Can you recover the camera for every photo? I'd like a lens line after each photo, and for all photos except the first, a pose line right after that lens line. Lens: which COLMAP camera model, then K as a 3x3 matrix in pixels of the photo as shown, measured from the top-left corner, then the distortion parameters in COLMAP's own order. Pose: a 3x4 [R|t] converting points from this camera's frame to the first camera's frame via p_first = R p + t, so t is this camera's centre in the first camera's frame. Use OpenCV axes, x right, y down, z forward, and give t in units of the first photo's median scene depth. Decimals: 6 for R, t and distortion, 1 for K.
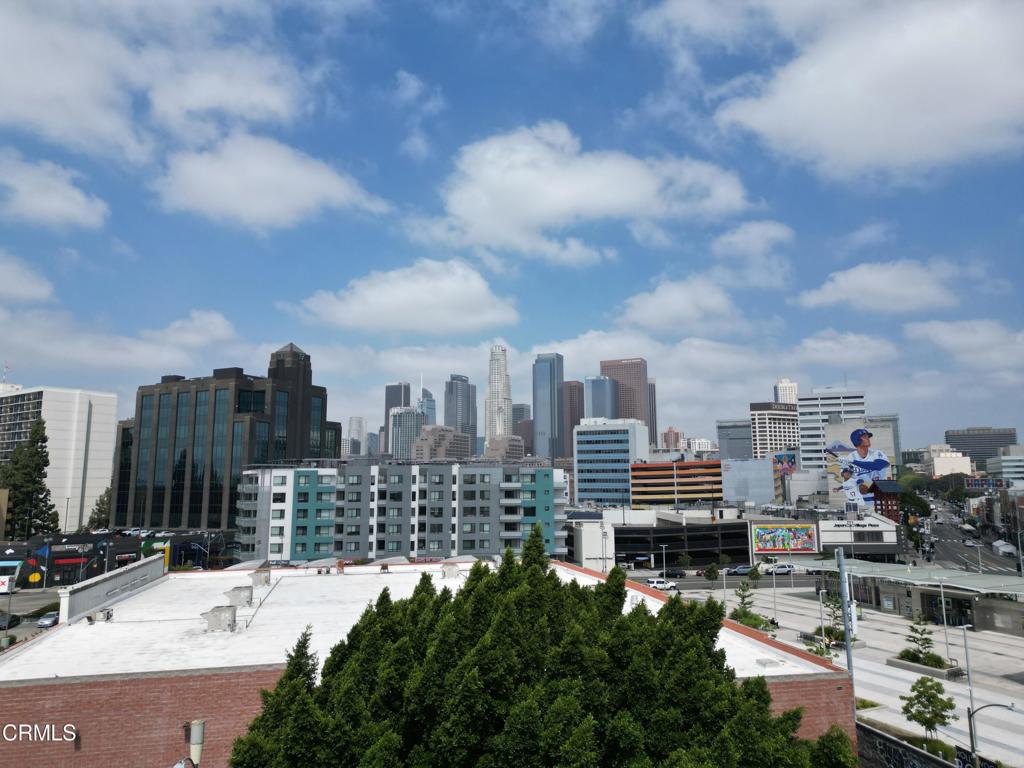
lens RADIAL K [[733.7, 0, 507.9], [0, 733.7, 384.6], [0, 0, 1]] dist [0.089906, -0.092667]
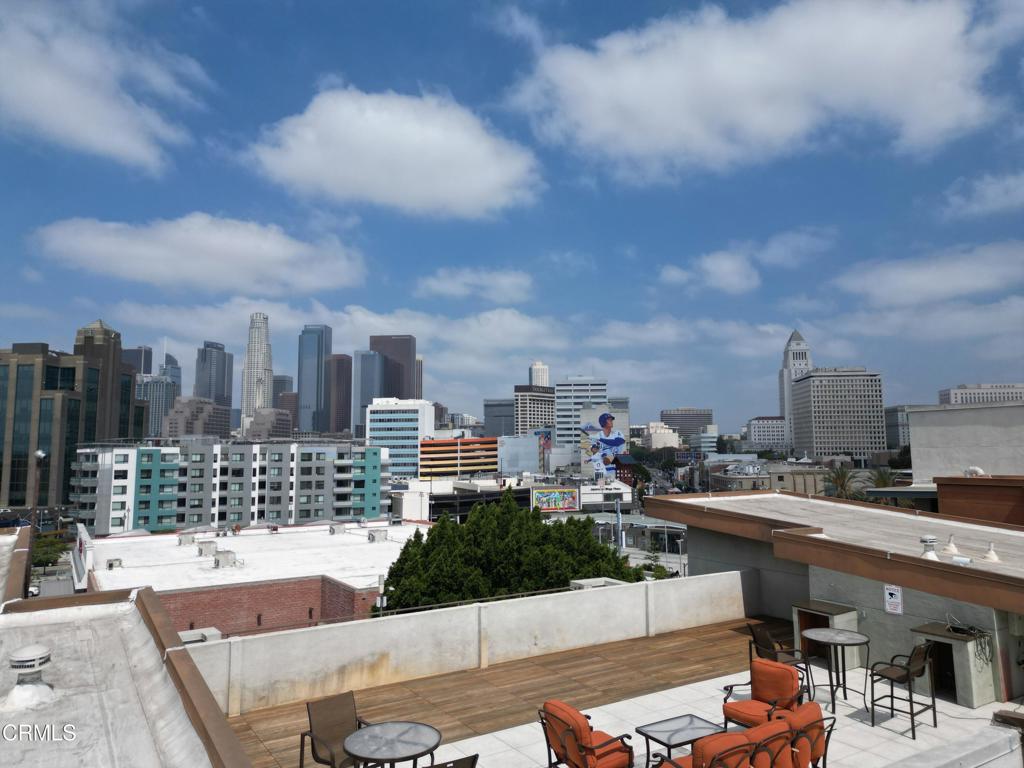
lens RADIAL K [[733.7, 0, 518.4], [0, 733.7, 382.3], [0, 0, 1]] dist [0.089906, -0.092667]
pose [[0.943231, 0.030917, 0.330696, -0.085456], [-0.041897, 0.998780, 0.026124, -0.020942], [-0.329485, -0.038496, 0.943376, -0.128389]]
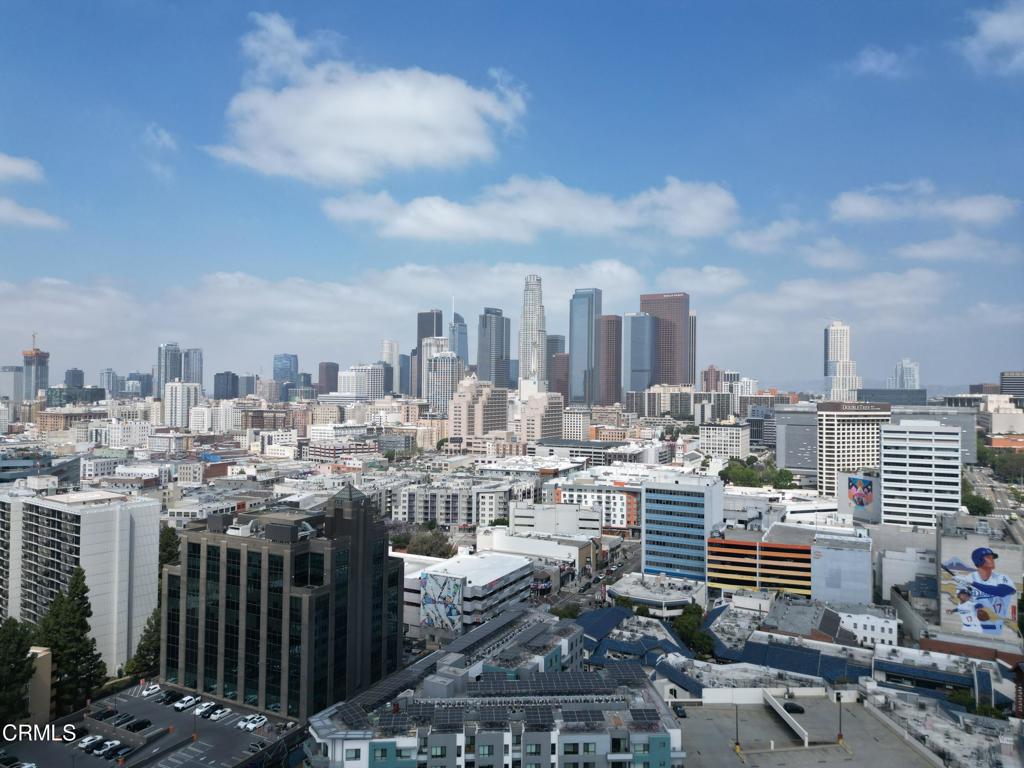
lens RADIAL K [[733.7, 0, 505.9], [0, 733.7, 387.9], [0, 0, 1]] dist [0.089906, -0.092667]
pose [[0.999145, 0.012628, -0.039376, -0.067514], [-0.007179, 0.990741, 0.135574, -0.272451], [0.040723, -0.135176, 0.989984, 0.137572]]
